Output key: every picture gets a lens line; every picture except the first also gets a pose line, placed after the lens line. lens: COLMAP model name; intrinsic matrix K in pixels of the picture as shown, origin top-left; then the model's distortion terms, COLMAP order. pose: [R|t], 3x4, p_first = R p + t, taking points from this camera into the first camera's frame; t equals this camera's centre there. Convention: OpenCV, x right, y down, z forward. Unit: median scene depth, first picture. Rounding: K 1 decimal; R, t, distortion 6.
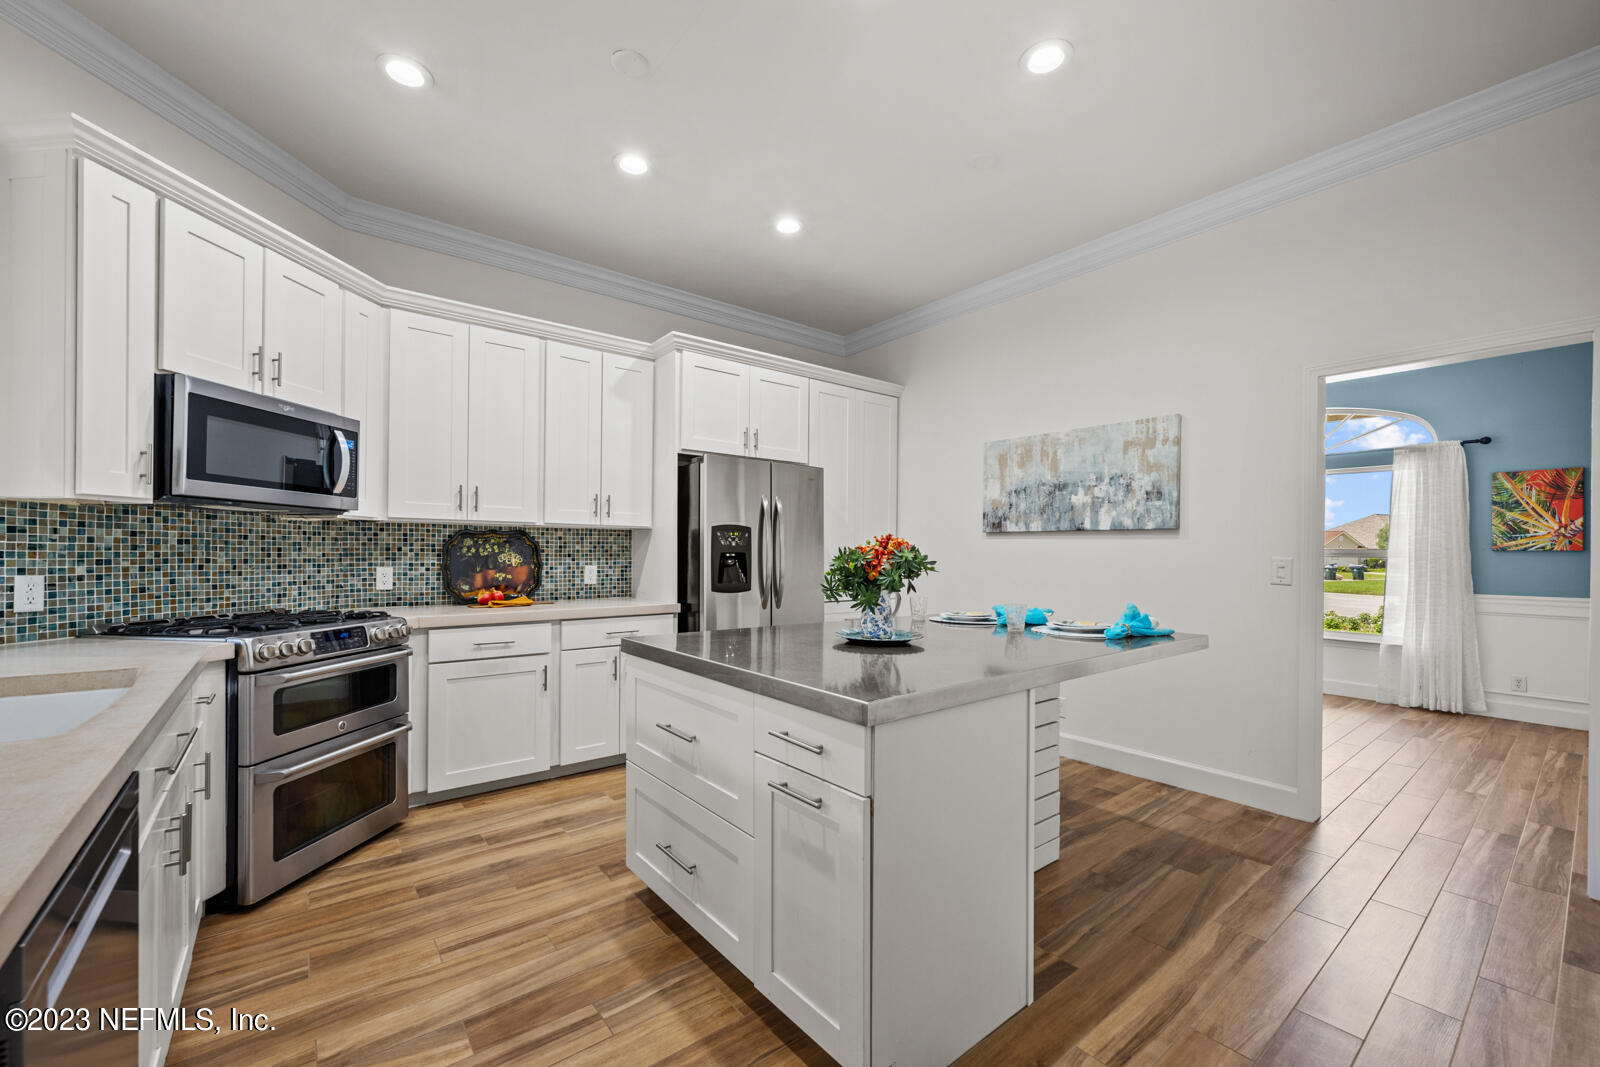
lens RADIAL K [[642.0, 0, 806.6], [0, 642.0, 547.8], [0, 0, 1]] dist [-0.010480, 0.001907]
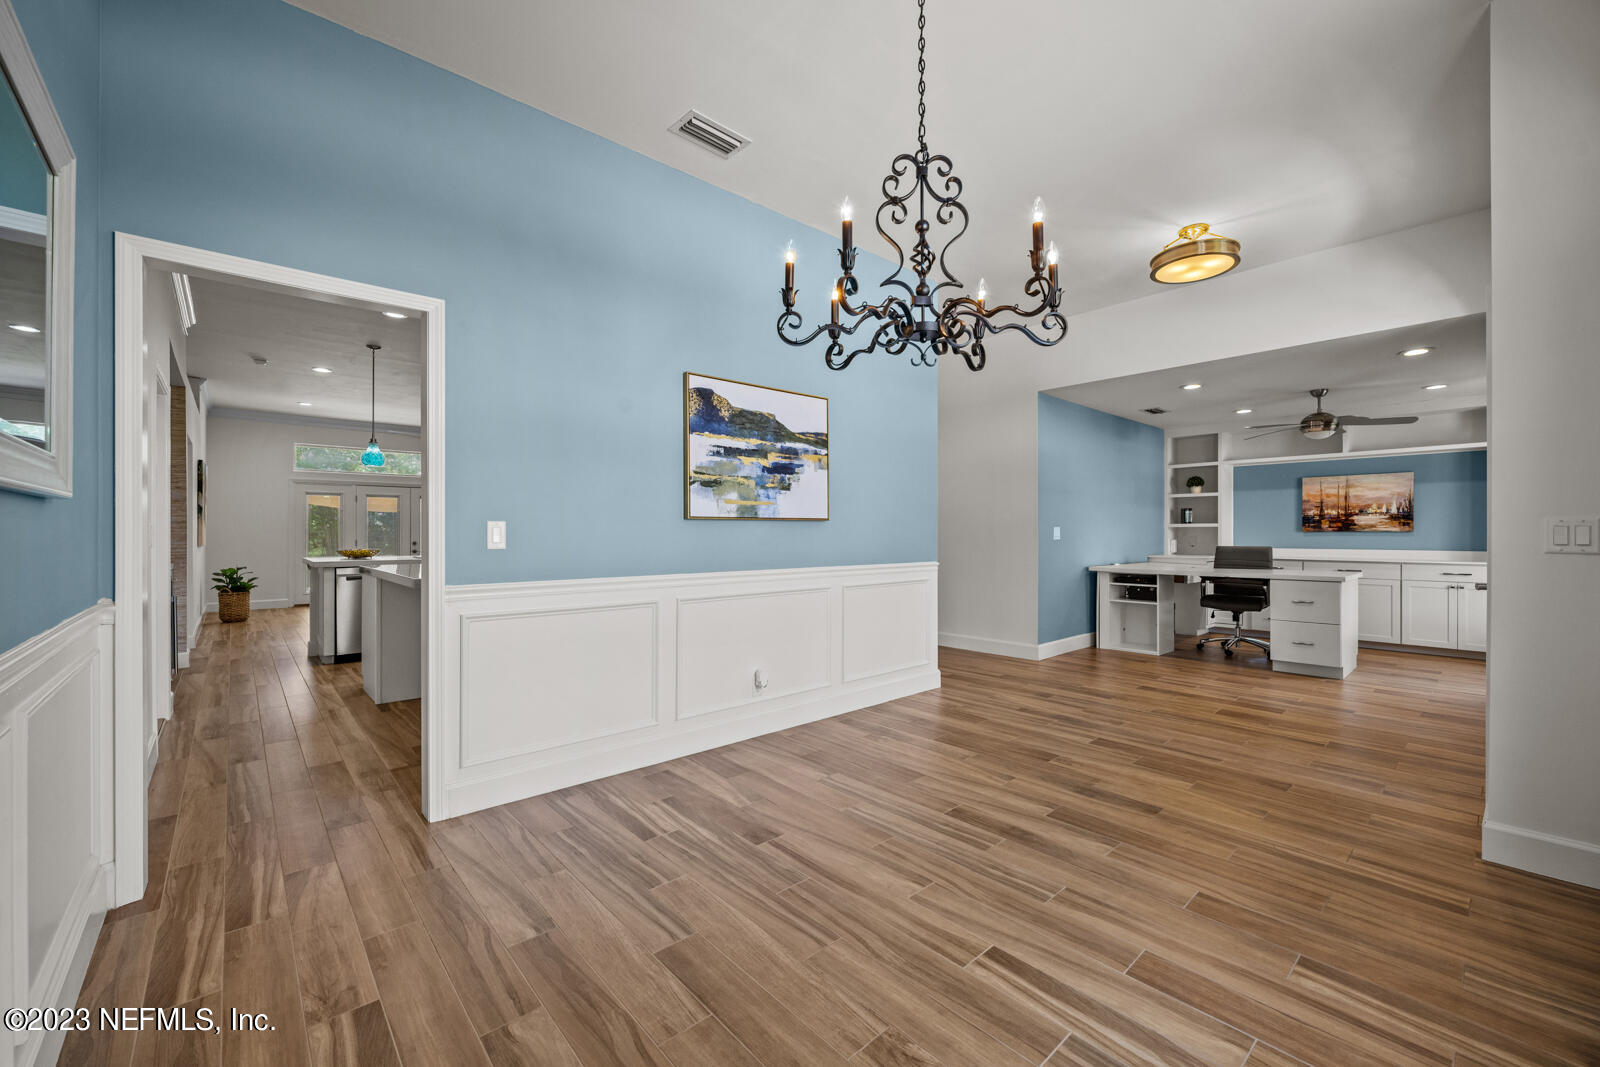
lens RADIAL K [[642.0, 0, 800.6], [0, 642.0, 533.8], [0, 0, 1]] dist [-0.010480, 0.001907]
pose [[0.055745, -0.006267, -0.998425, 1.582536], [0.006593, 0.999961, -0.005909, 0.040499], [0.998423, -0.006253, 0.055785, 1.359373]]
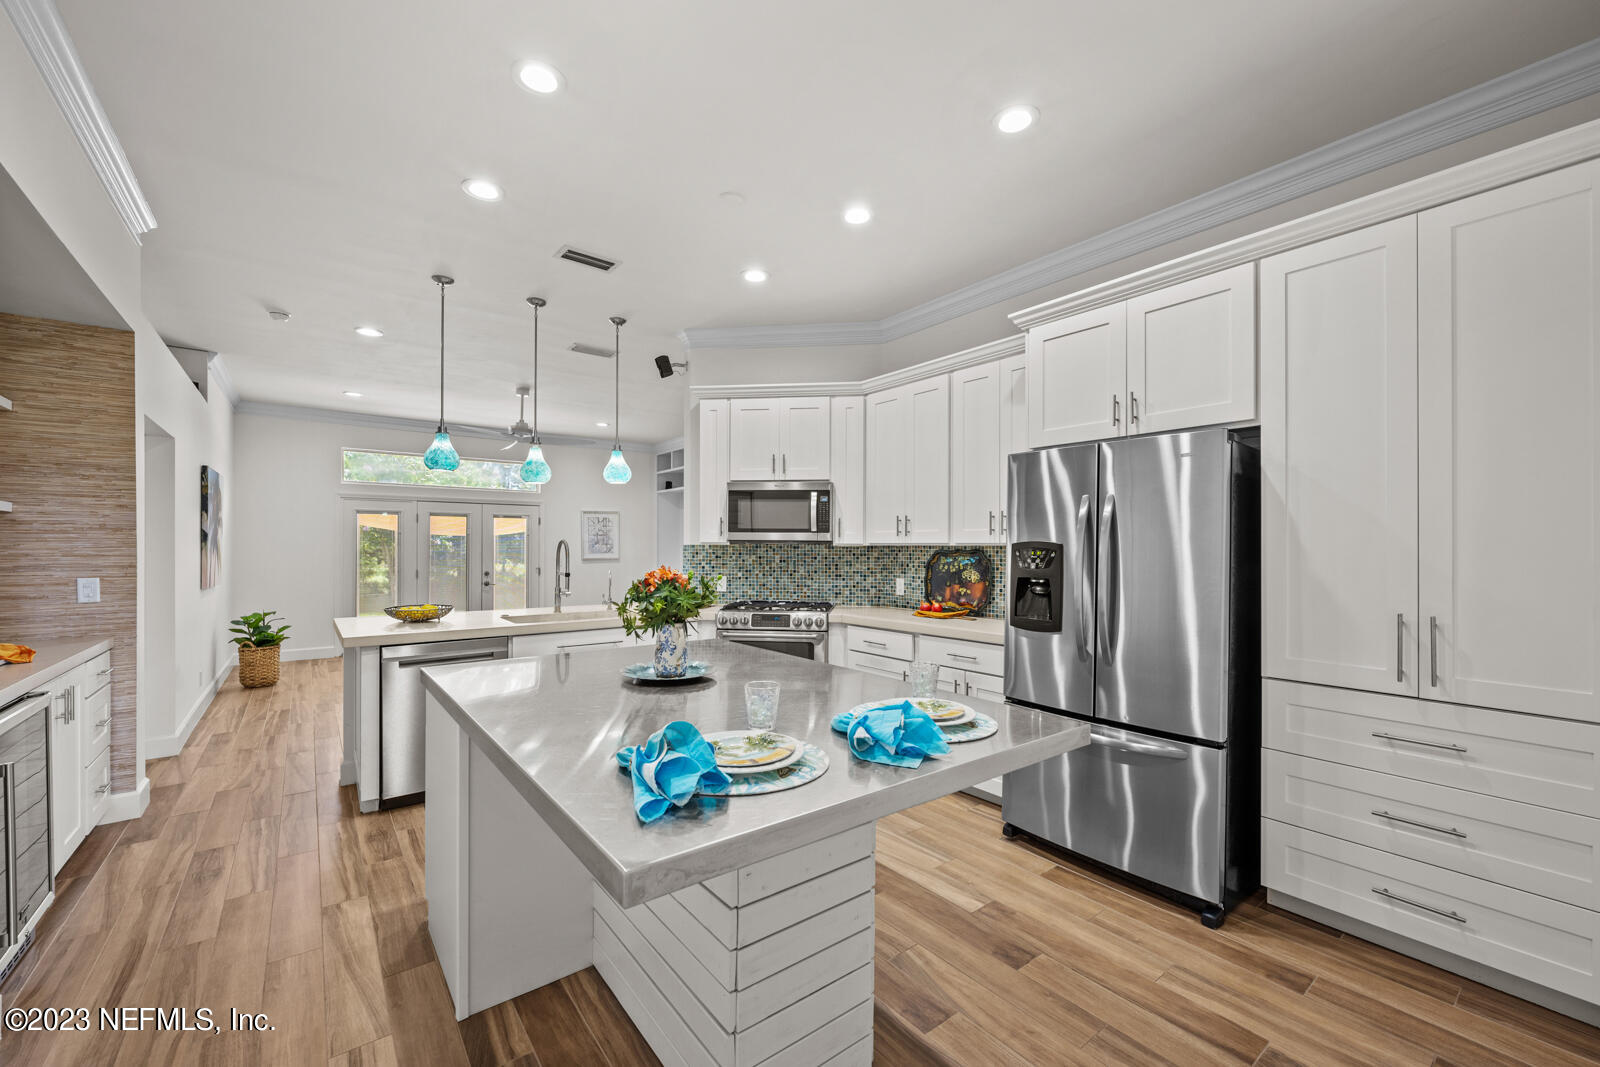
lens RADIAL K [[642.0, 0, 795.6], [0, 642.0, 548.3], [0, 0, 1]] dist [-0.010480, 0.001907]
pose [[-0.018529, -0.006294, -0.999809, 0.749837], [0.005011, 0.999967, -0.006388, -0.027954], [0.999816, -0.005129, -0.018497, 0.849878]]
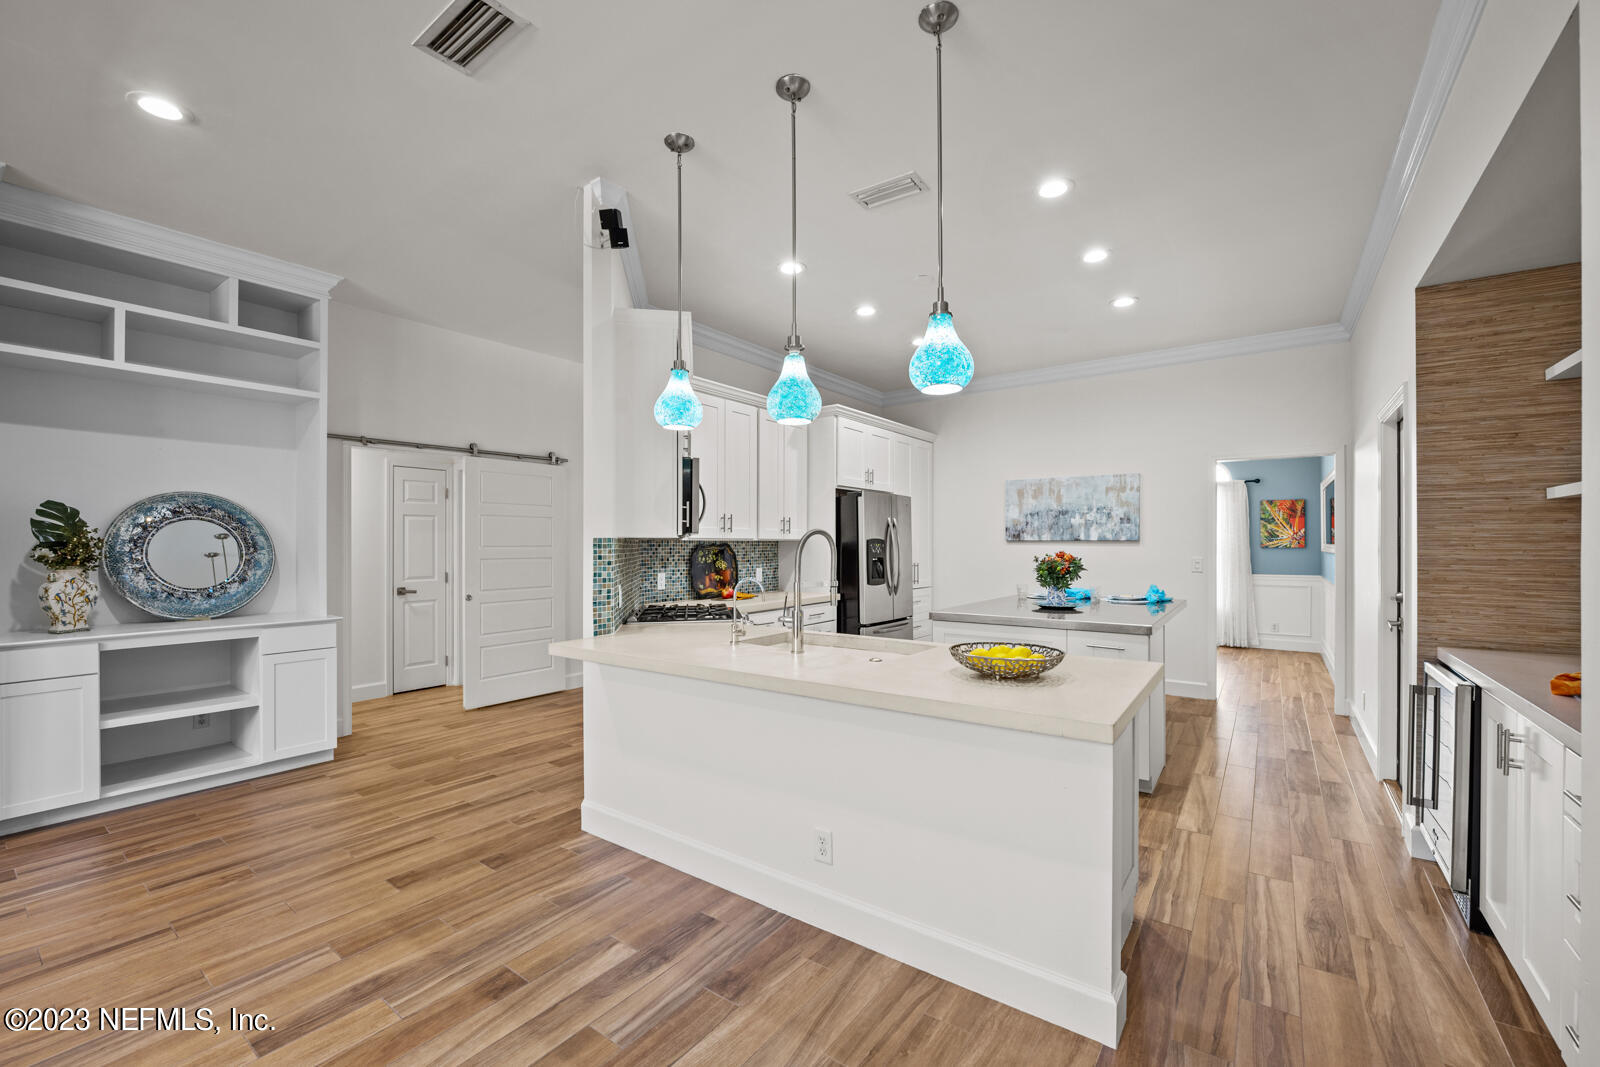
lens RADIAL K [[642.0, 0, 809.4], [0, 642.0, 540.7], [0, 0, 1]] dist [-0.010480, 0.001907]
pose [[0.962210, -0.008051, 0.272188, -0.770198], [0.006975, 0.999964, 0.004920, -0.045709], [-0.272217, -0.002835, 0.962232, -0.428118]]
